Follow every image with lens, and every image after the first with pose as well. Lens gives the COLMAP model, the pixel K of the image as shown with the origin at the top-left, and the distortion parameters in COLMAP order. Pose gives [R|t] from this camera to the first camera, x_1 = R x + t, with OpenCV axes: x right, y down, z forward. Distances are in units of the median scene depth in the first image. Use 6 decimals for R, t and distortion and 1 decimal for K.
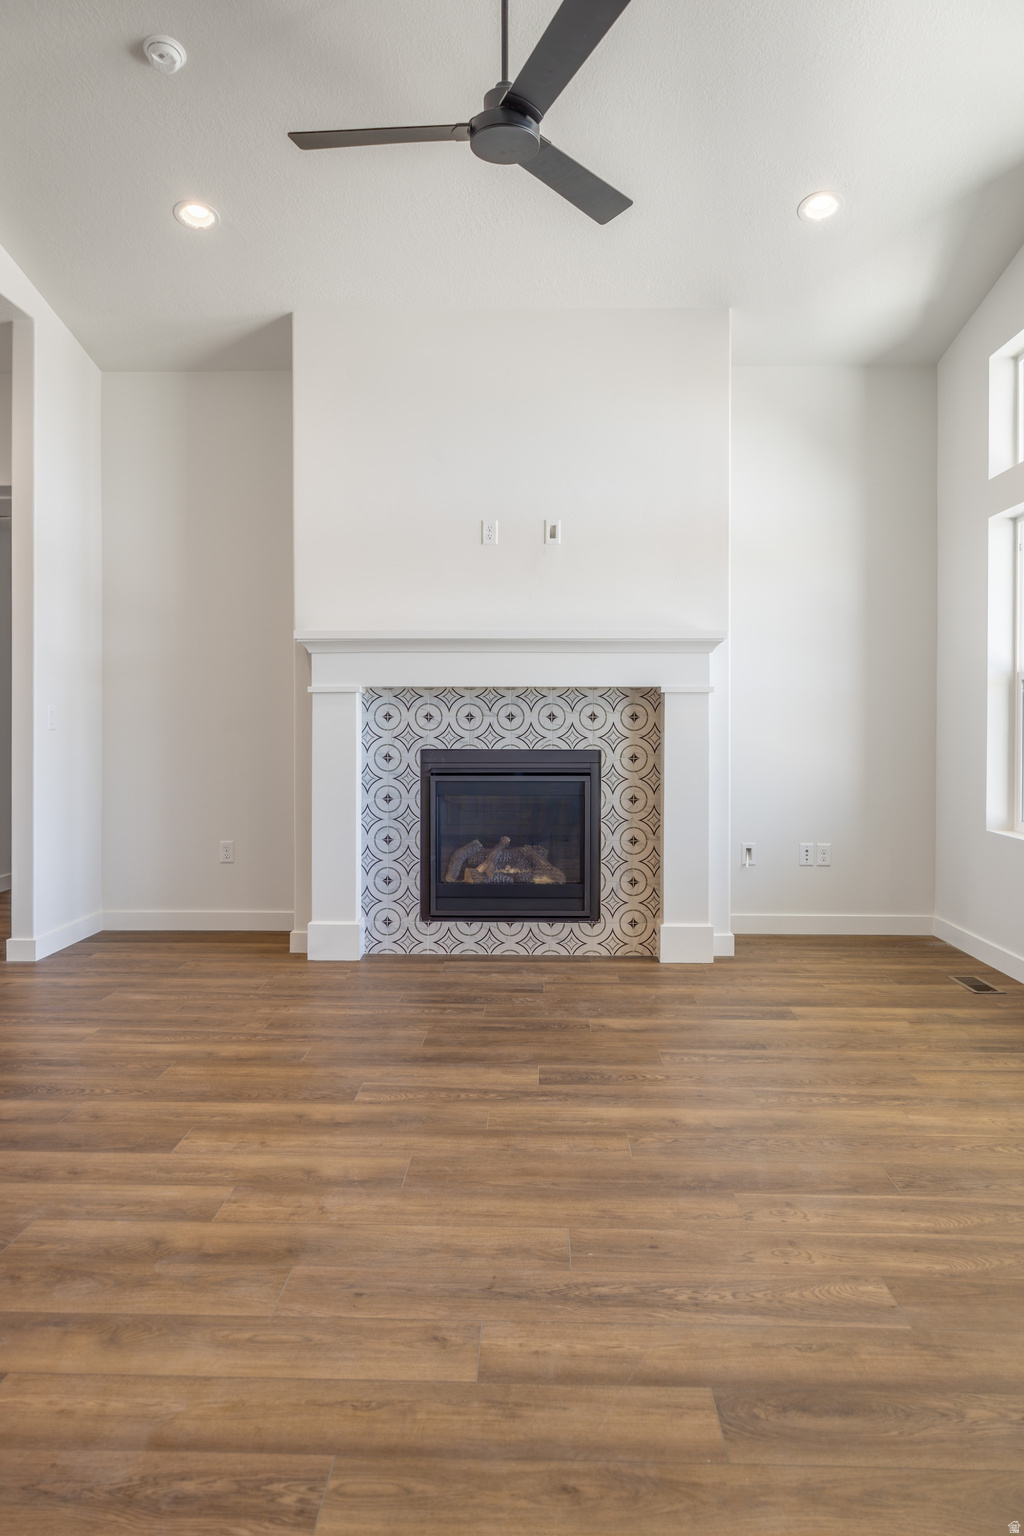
lens RADIAL K [[996.3, 0, 445.0], [0, 996.3, 732.9], [0, 0, 1]] dist [-0.002873, 0.002198]
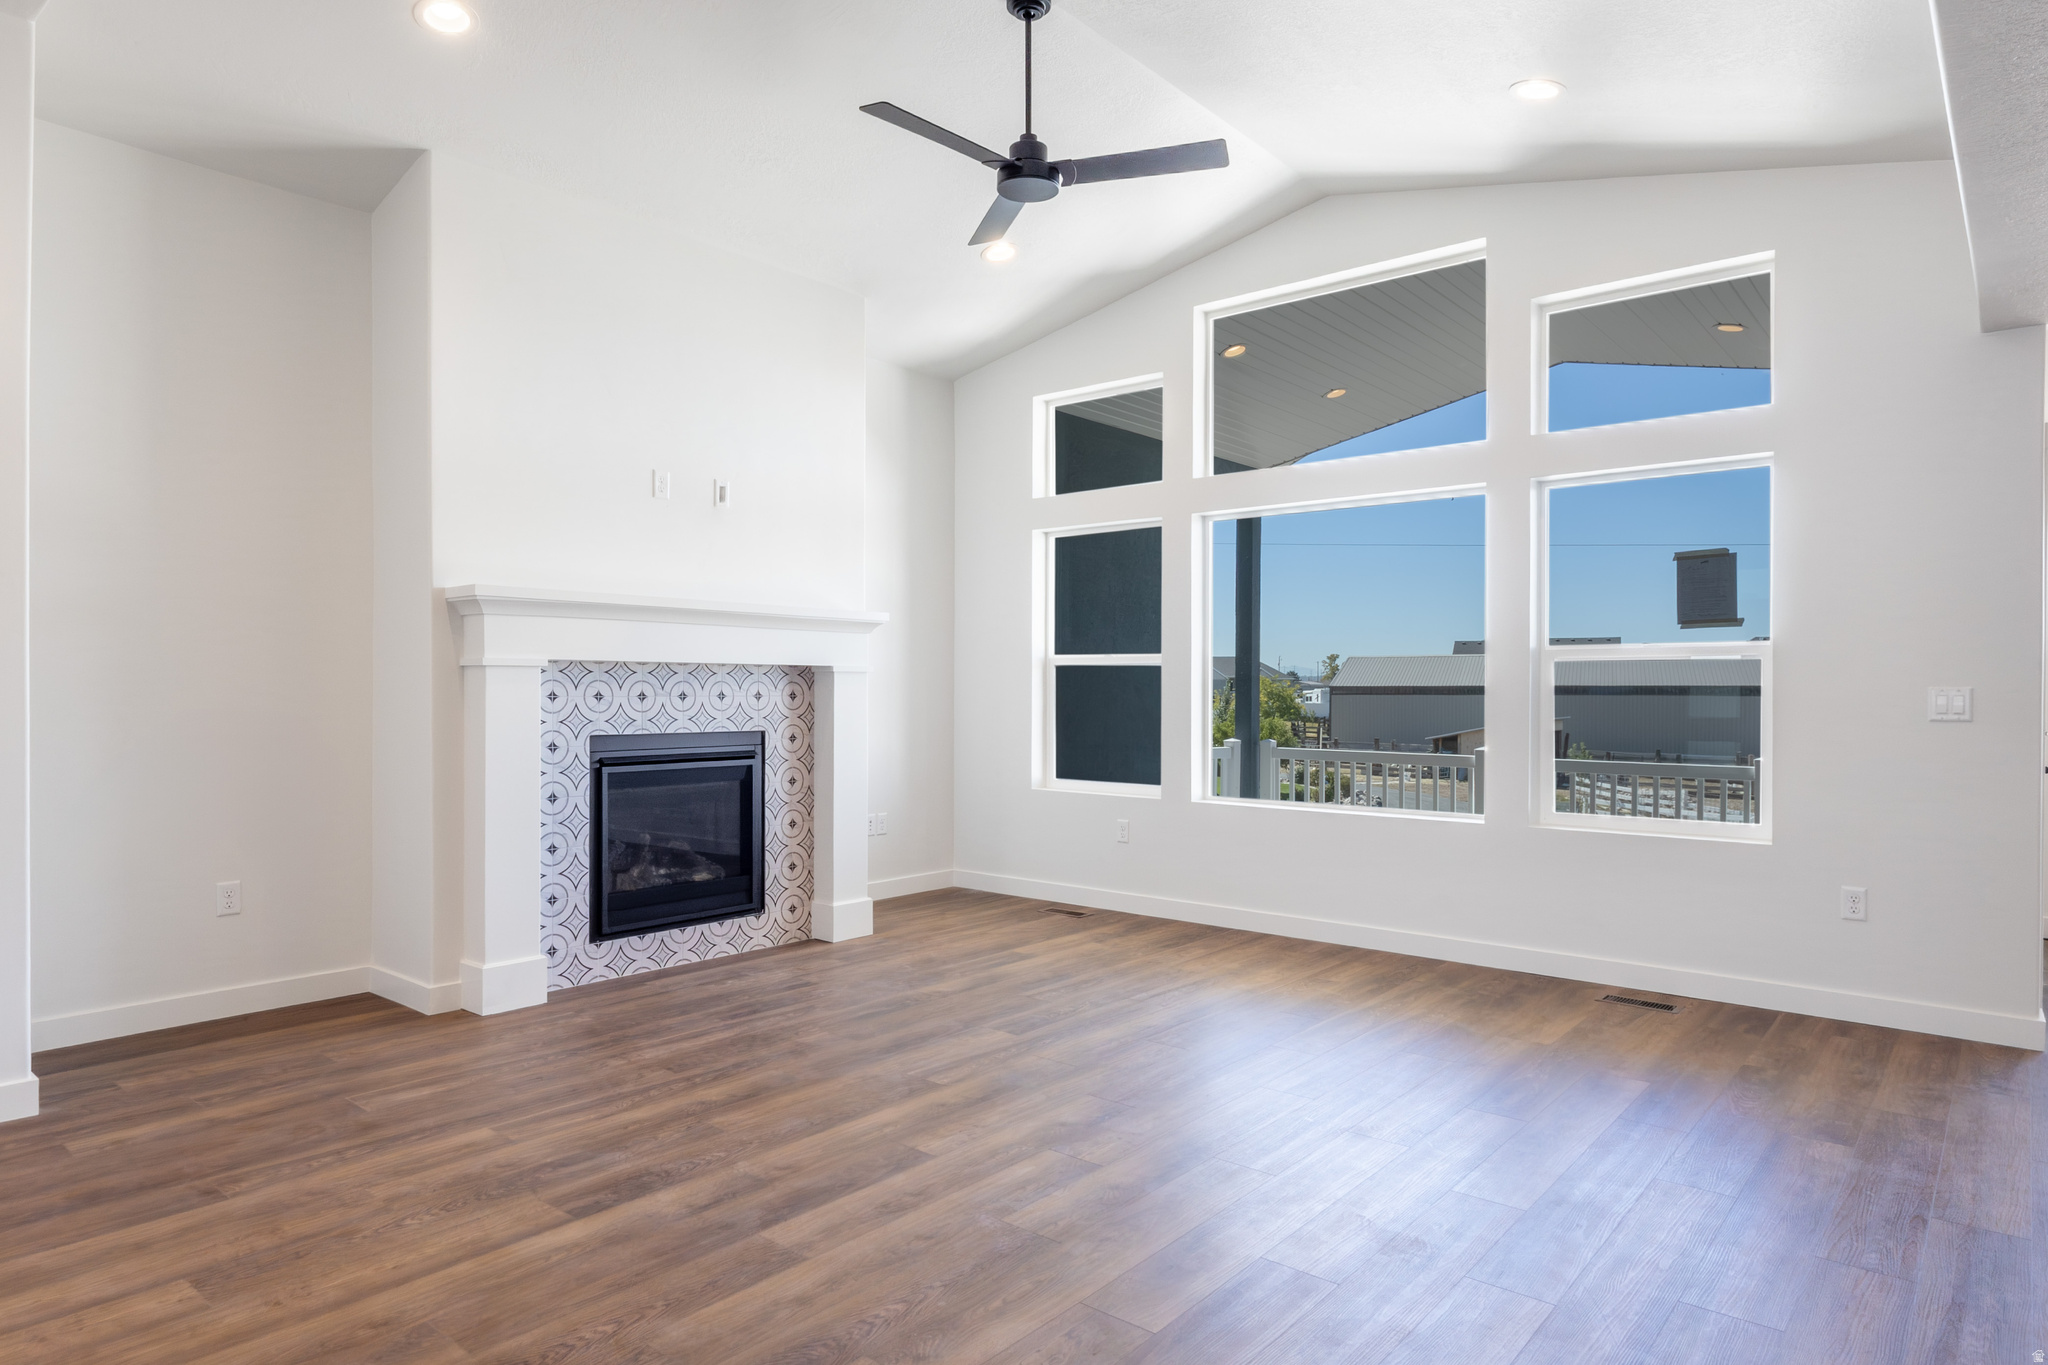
lens RADIAL K [[1239.6, 0, 1009.7], [0, 1239.6, 685.2], [0, 0, 1]] dist [0.012304, 0.002054]
pose [[0.607052, 0.002772, 0.794658, -0.636940], [-0.002960, 0.999995, -0.001228, -0.025348], [-0.794657, -0.001607, 0.607057, 0.098506]]
